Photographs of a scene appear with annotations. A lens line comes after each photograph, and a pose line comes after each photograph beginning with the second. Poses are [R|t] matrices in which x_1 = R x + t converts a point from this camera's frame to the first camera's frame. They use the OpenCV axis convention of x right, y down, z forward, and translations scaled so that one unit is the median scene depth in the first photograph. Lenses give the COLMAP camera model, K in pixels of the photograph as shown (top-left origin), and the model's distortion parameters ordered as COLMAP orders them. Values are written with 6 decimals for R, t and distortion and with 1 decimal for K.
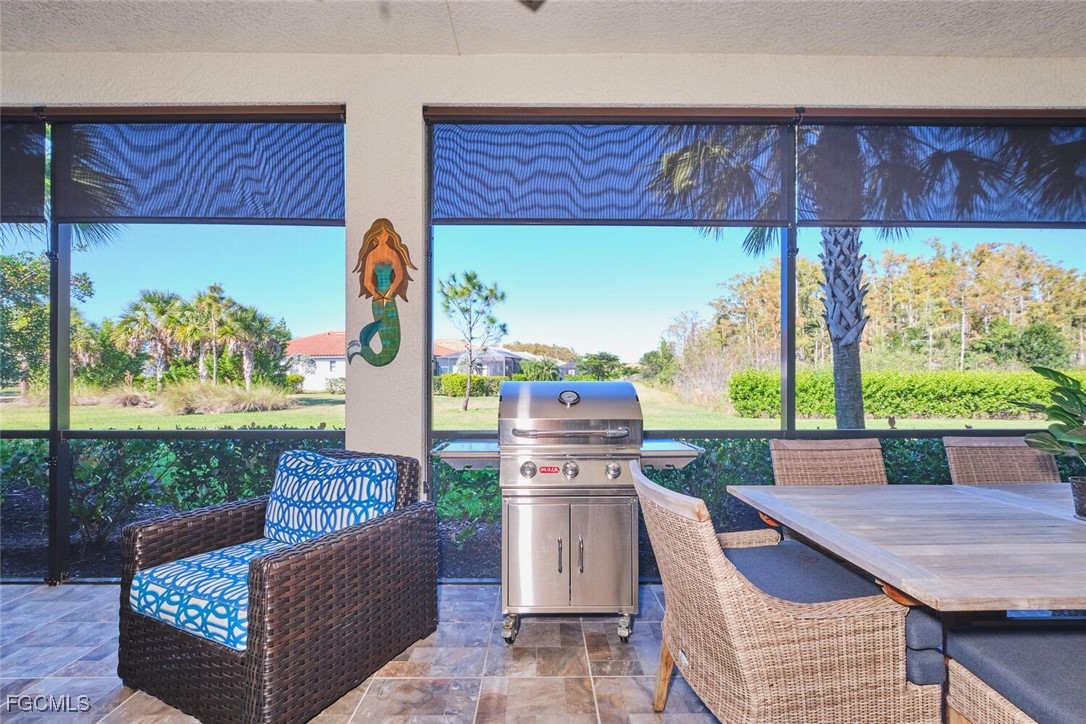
lens RADIAL K [[478.2, 0, 541.4], [0, 478.2, 375.1], [0, 0, 1]] dist [-0.001590, -0.001823]
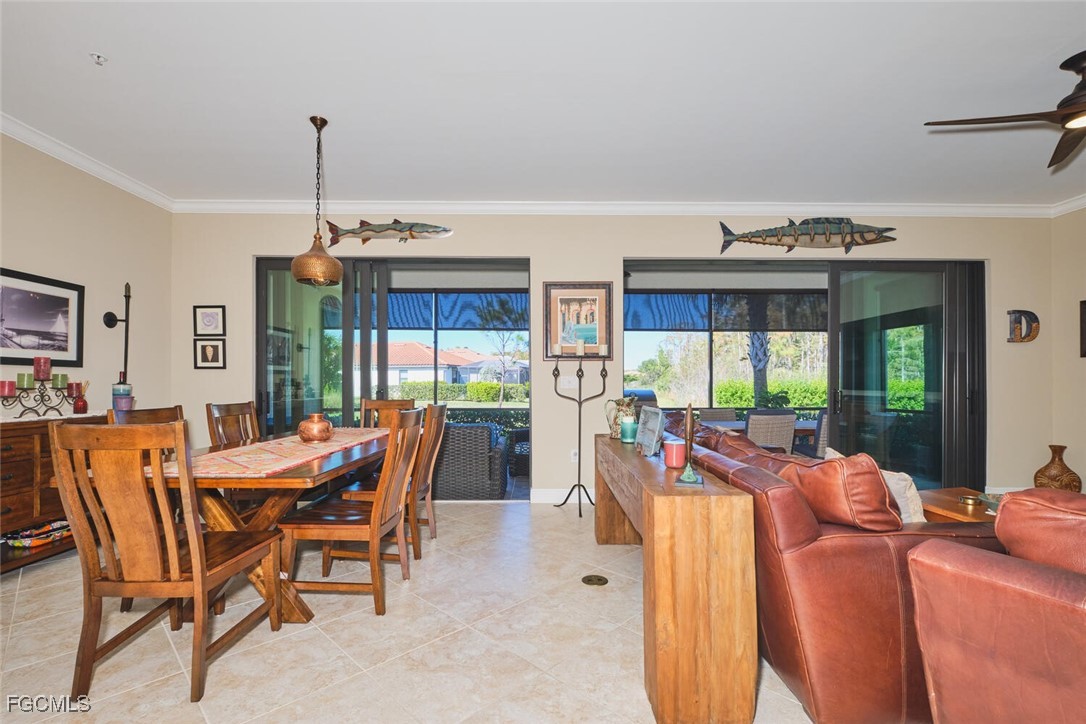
lens RADIAL K [[478.2, 0, 539.6], [0, 478.2, 379.2], [0, 0, 1]] dist [-0.001590, -0.001823]
pose [[0.999999, -0.000157, 0.001653, -0.226853], [0.000168, 0.999980, -0.006251, -0.013766], [-0.001652, 0.006251, 0.999979, -0.864212]]
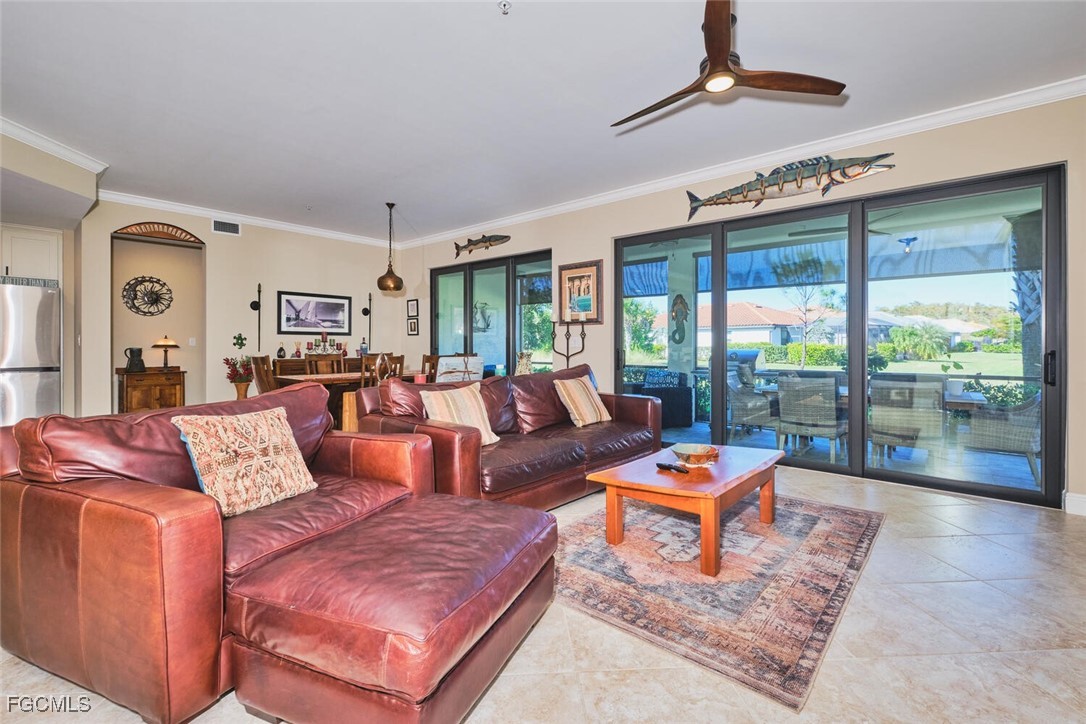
lens RADIAL K [[478.2, 0, 540.6], [0, 478.2, 346.8], [0, 0, 1]] dist [-0.001590, -0.001823]
pose [[0.749657, 0.003417, -0.661818, 0.485528], [0.000831, 0.999981, 0.006103, -0.009561], [0.661826, -0.005125, 0.749640, -0.880960]]
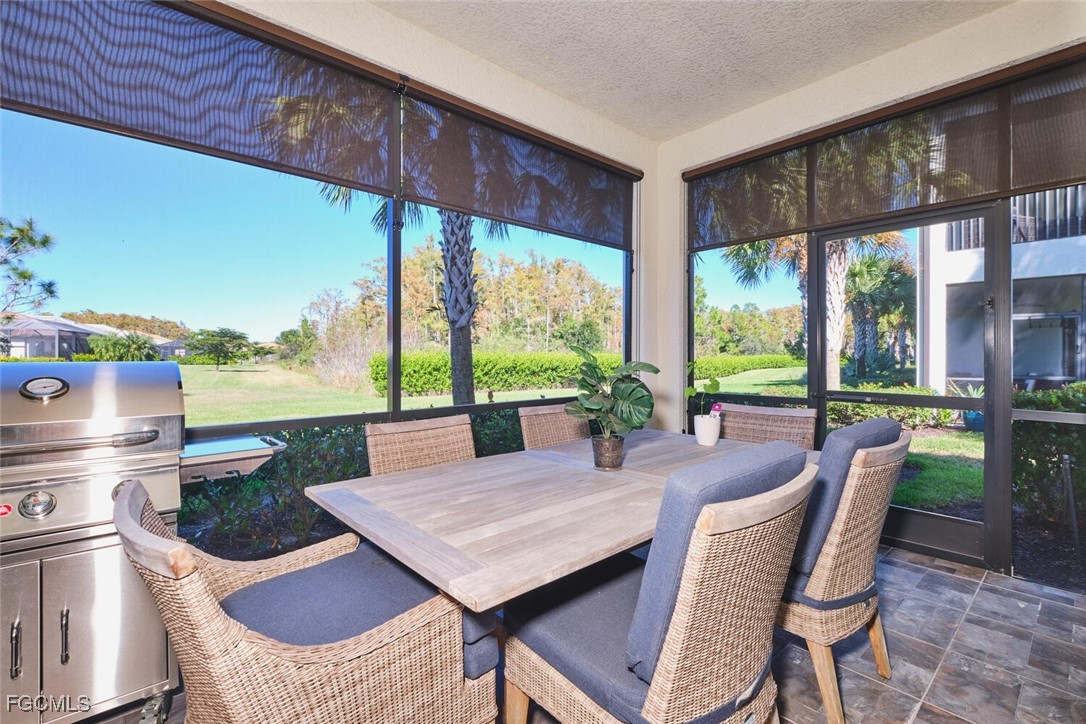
lens RADIAL K [[478.2, 0, 540.1], [0, 478.2, 357.6], [0, 0, 1]] dist [-0.001590, -0.001823]
pose [[0.760761, -0.002667, 0.649027, 0.062133], [0.000259, 0.999993, 0.003806, 0.002109], [-0.649032, -0.002727, 0.760756, 0.044012]]
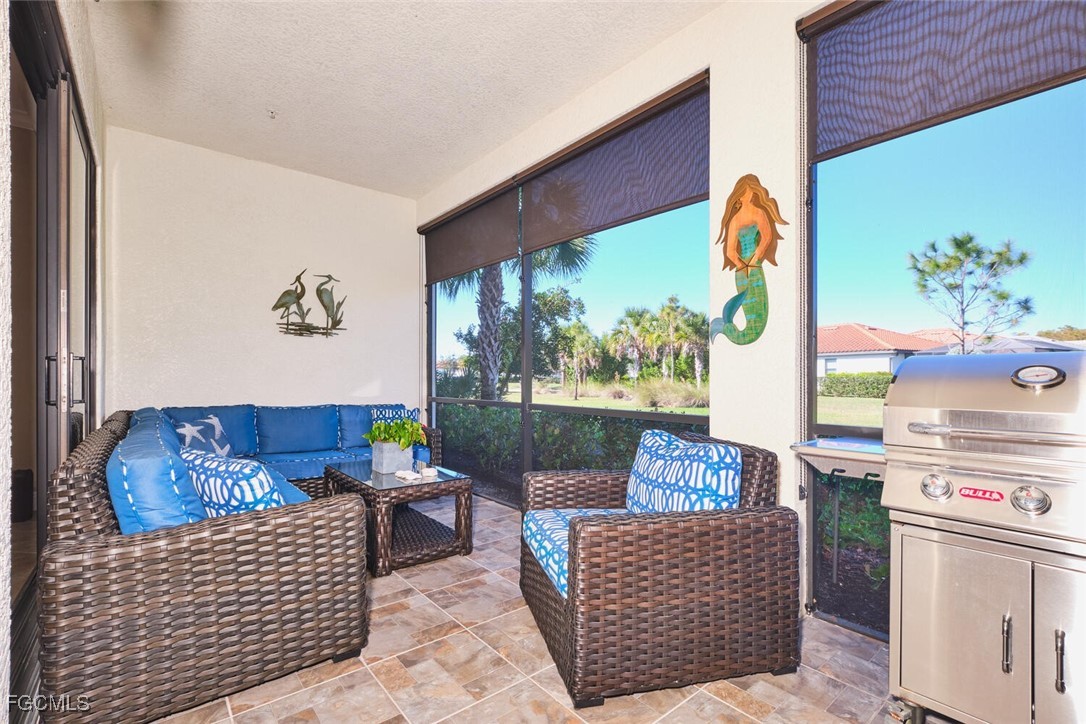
lens RADIAL K [[478.2, 0, 540.7], [0, 478.2, 376.9], [0, 0, 1]] dist [-0.001590, -0.001823]
pose [[0.631700, 0.000254, -0.775213, 0.052695], [0.001020, 0.999999, 0.001160, 0.019472], [0.775212, -0.001523, 0.631699, 0.075857]]
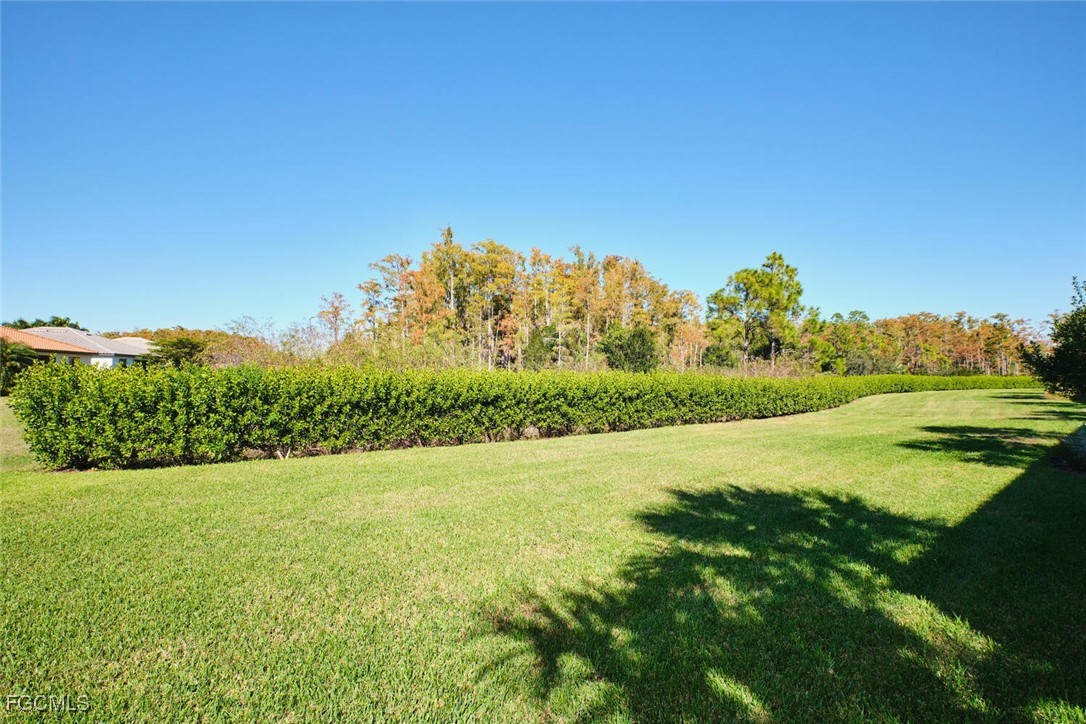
lens RADIAL K [[478.2, 0, 539.9], [0, 478.2, 369.0], [0, 0, 1]] dist [-0.001590, -0.001823]
pose [[0.854381, 0.010452, 0.519542, 2.153295], [-0.008377, 0.999945, -0.006341, -0.020201], [-0.519580, 0.001065, 0.854421, 1.337010]]
